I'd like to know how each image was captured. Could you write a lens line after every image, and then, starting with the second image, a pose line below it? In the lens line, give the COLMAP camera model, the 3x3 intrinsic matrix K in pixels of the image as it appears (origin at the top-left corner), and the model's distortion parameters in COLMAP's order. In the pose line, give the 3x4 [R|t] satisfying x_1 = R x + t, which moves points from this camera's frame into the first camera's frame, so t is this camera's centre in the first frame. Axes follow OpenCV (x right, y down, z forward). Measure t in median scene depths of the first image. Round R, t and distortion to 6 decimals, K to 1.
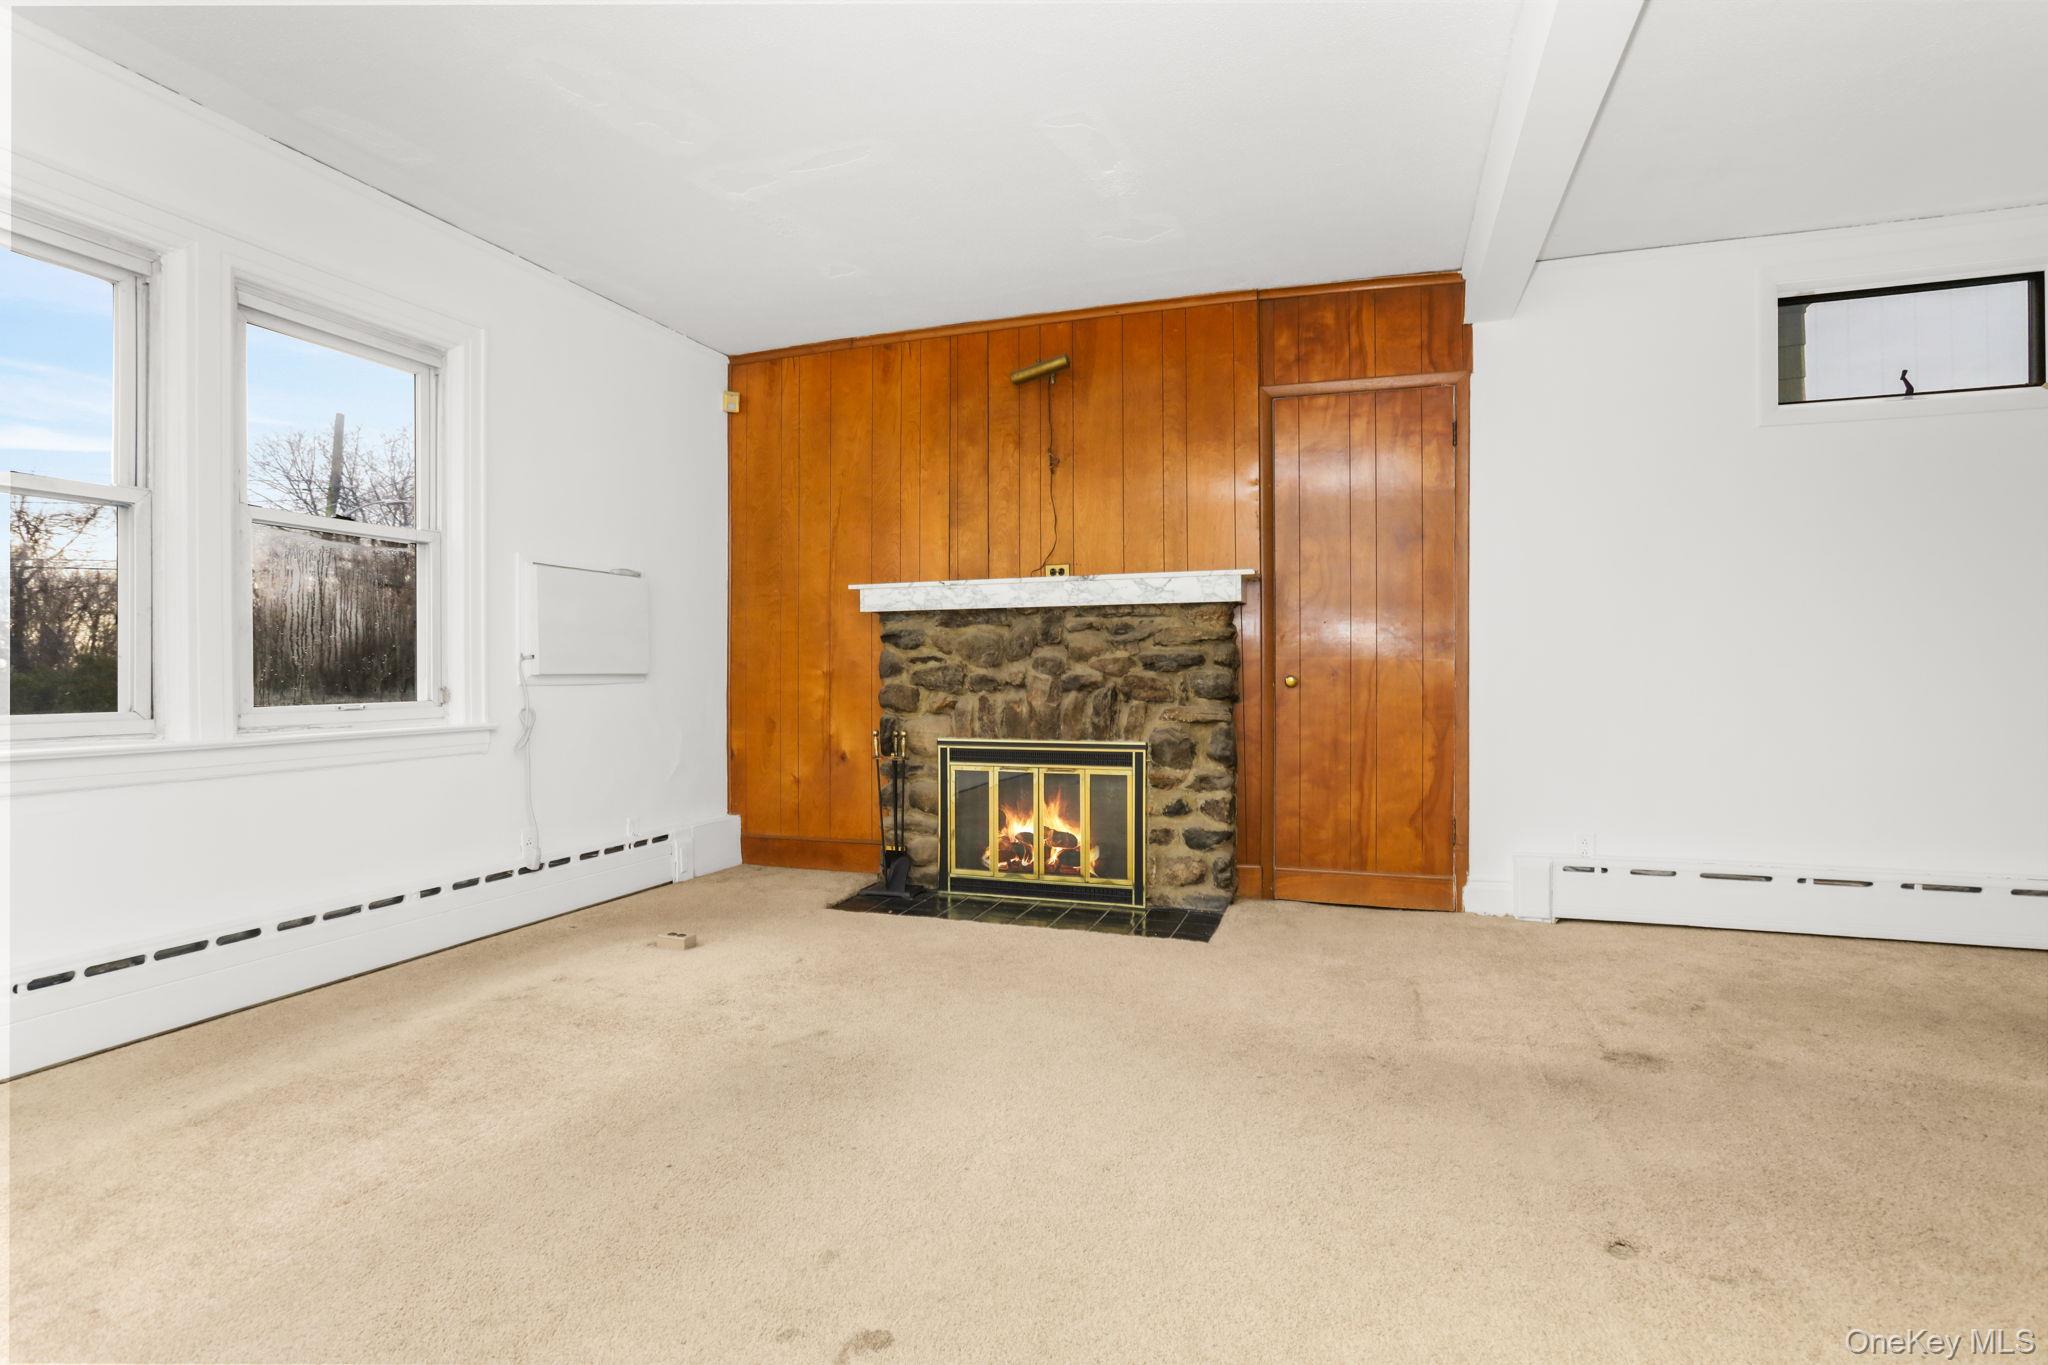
lens RADIAL K [[1004.5, 0, 1024.0], [0, 1004.5, 682.5], [0, 0, 1]] dist [-0.048974, 0.030941]
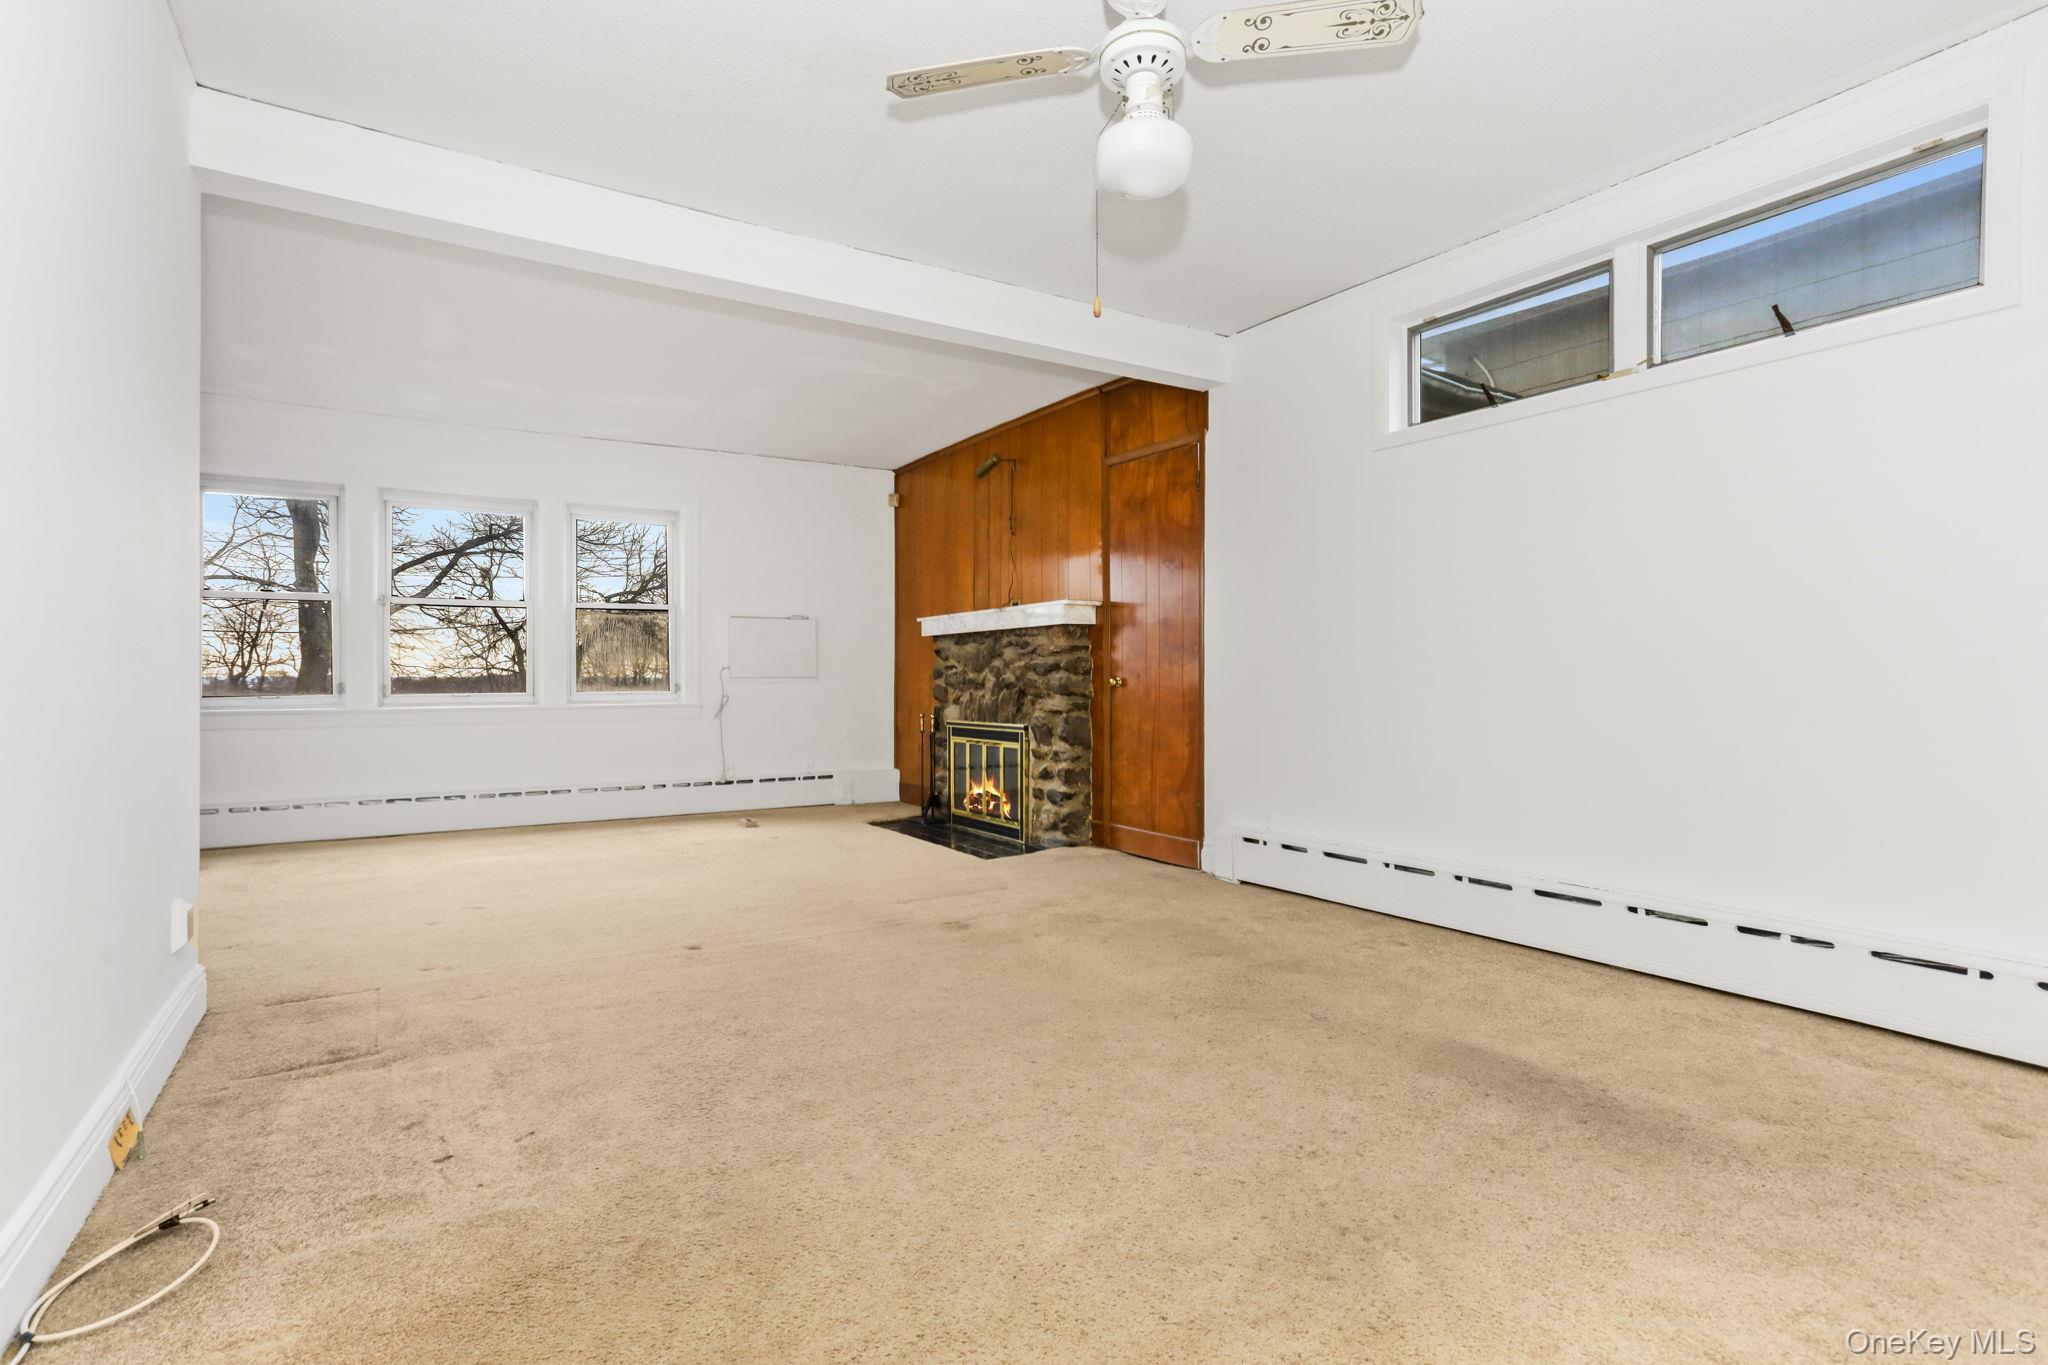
lens RADIAL K [[1004.5, 0, 1024.0], [0, 1004.5, 682.5], [0, 0, 1]] dist [-0.048974, 0.030941]
pose [[0.779762, 0.001709, -0.626074, 0.976057], [-0.002395, 0.999997, -0.000254, -0.000433], [0.626071, 0.001698, 0.779764, -0.095372]]
